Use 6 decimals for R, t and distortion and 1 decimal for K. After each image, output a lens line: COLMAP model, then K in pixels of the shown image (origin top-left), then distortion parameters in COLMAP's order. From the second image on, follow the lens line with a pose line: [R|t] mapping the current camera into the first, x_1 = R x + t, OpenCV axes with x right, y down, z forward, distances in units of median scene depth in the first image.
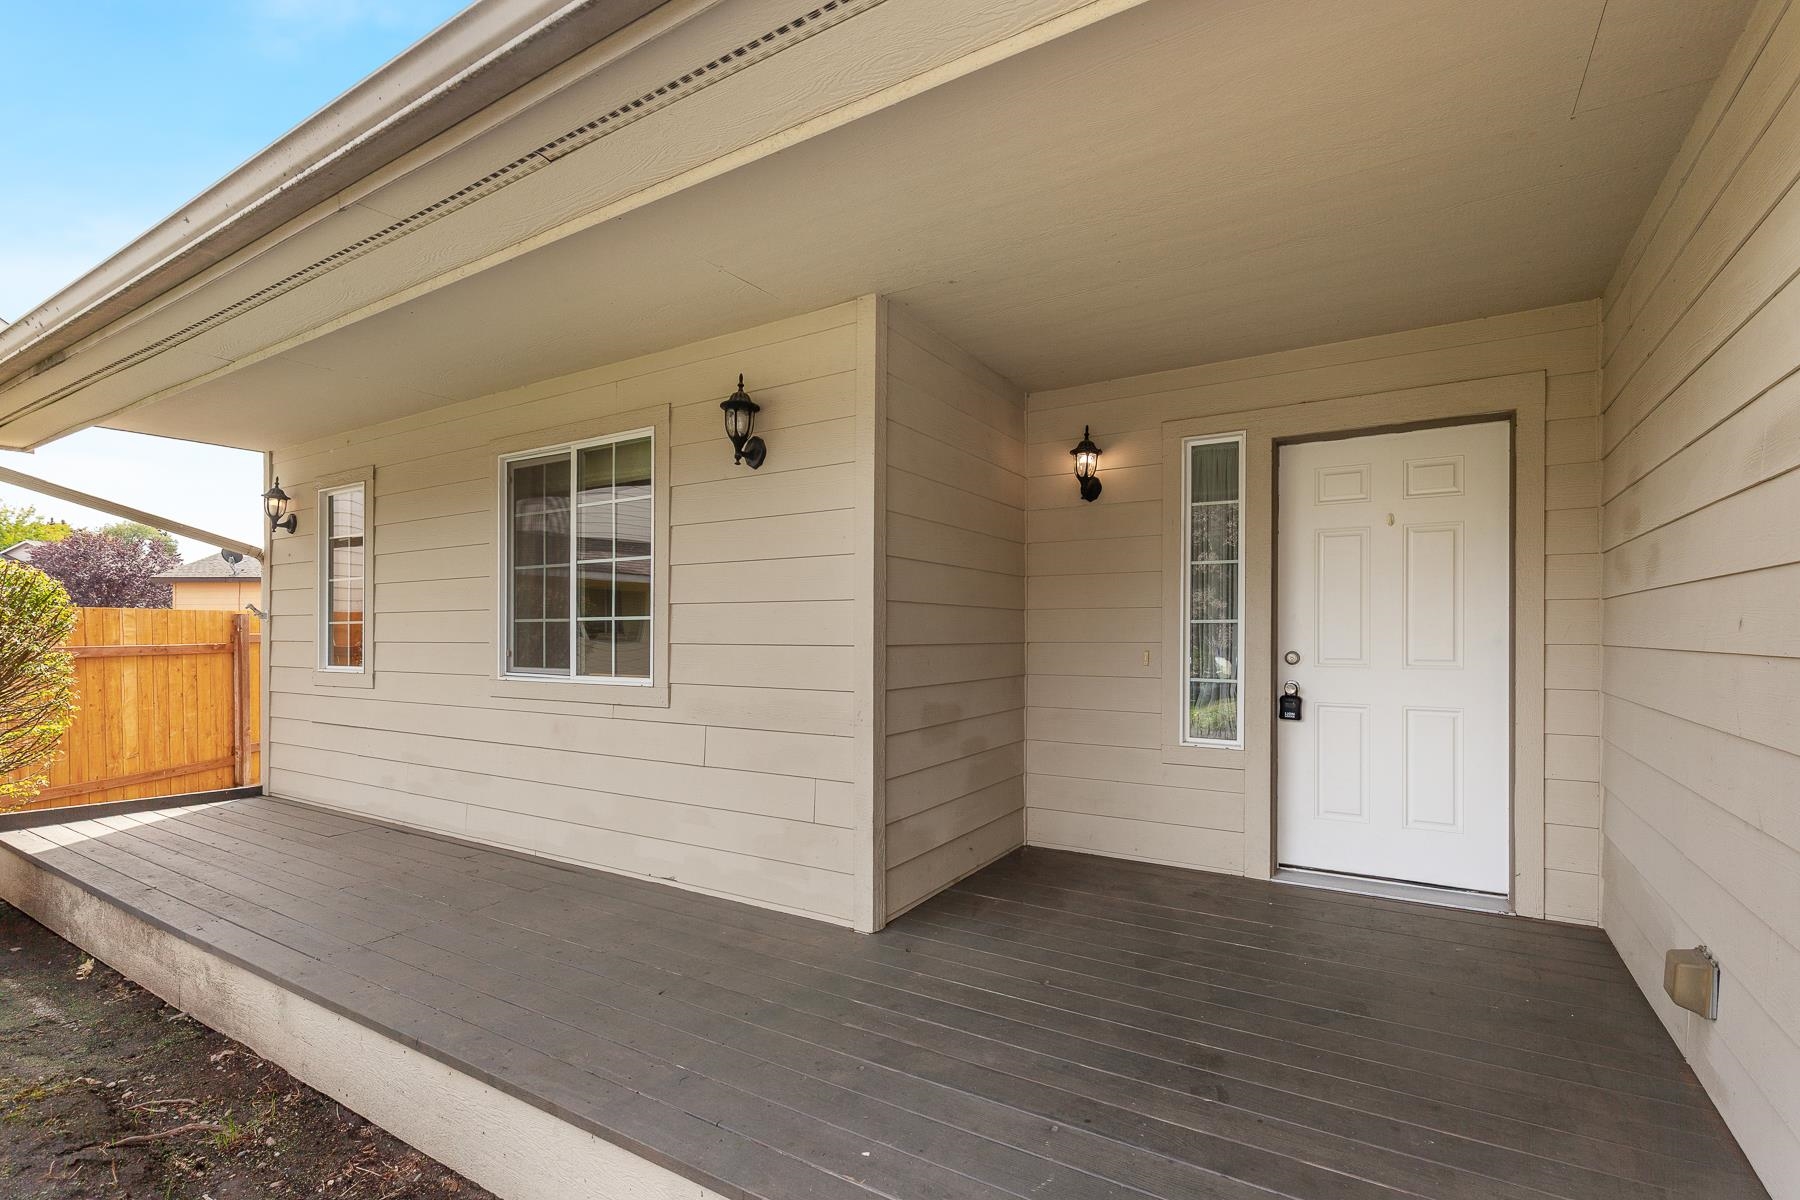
lens RADIAL K [[819.8, 0, 902.2], [0, 819.8, 628.4], [0, 0, 1]] dist [0.005402, 0.000420]
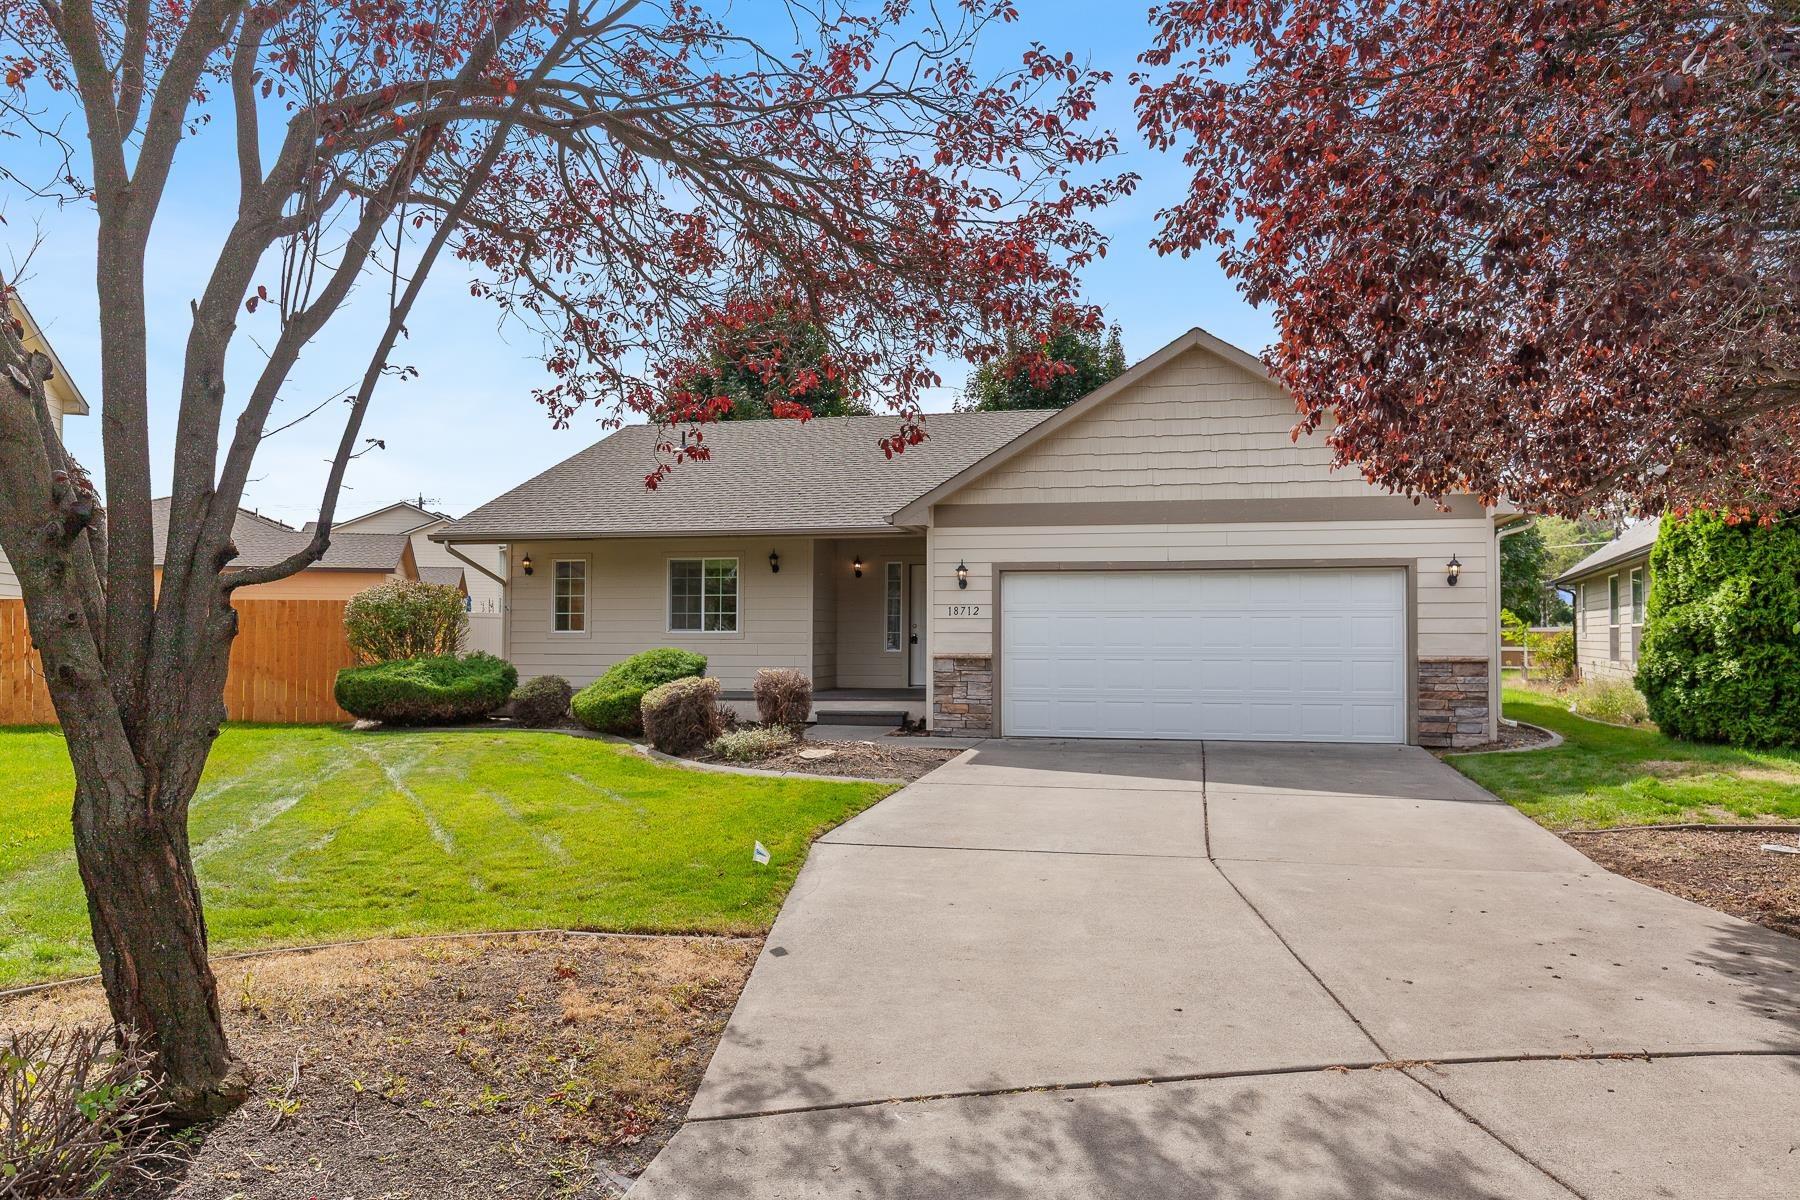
lens RADIAL K [[1231.6, 0, 901.9], [0, 1231.6, 602.1], [0, 0, 1]] dist [-0.011167, -0.001075]
pose [[0.941044, 0.012468, 0.338053, -1.295617], [-0.006810, 0.999816, -0.017917, 0.026052], [-0.338215, 0.014559, 0.940956, -3.757133]]
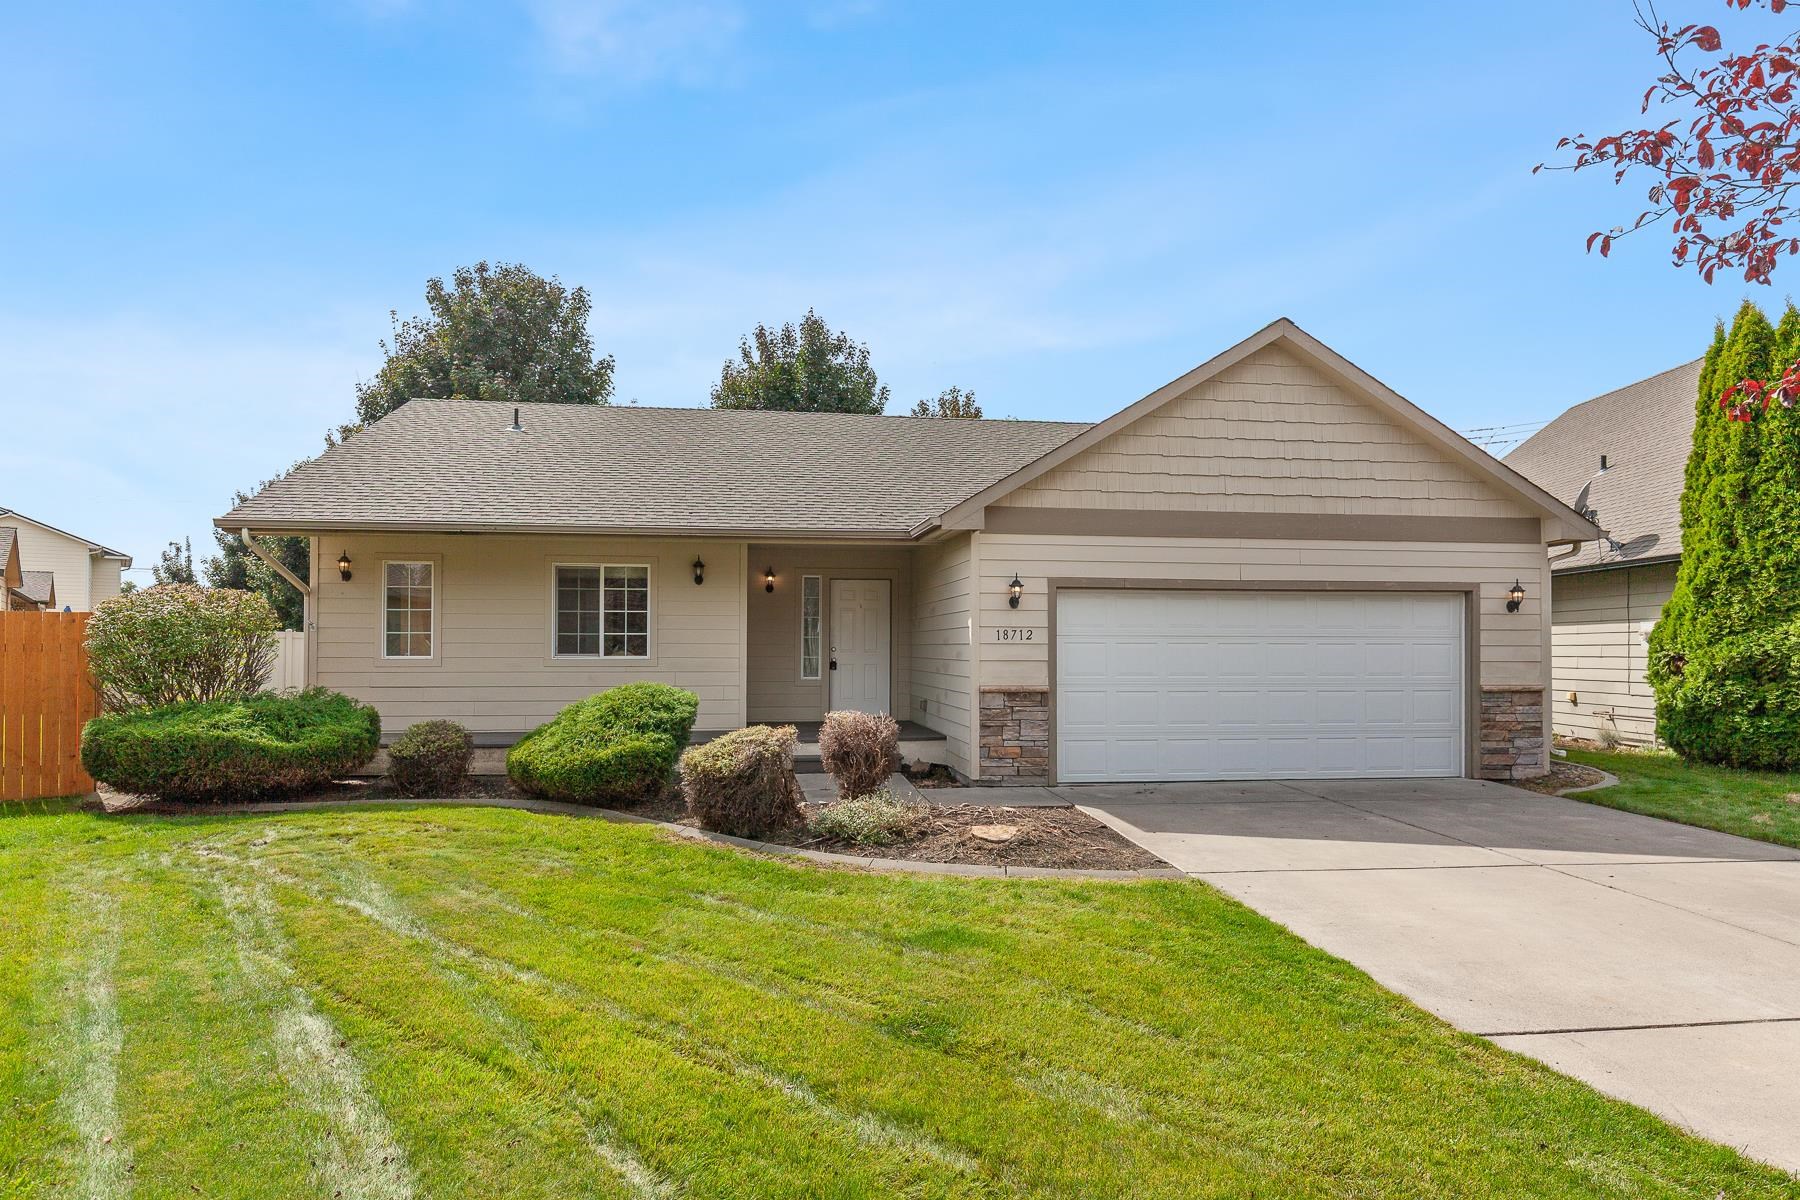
lens RADIAL K [[1093.4, 0, 893.1], [0, 1093.4, 642.8], [0, 0, 1]] dist [0.001100, 0.000373]
pose [[0.760559, 0.007315, 0.649227, -1.903675], [-0.010375, 0.999946, 0.000887, 0.004025], [-0.649185, -0.007410, 0.760594, -2.132516]]
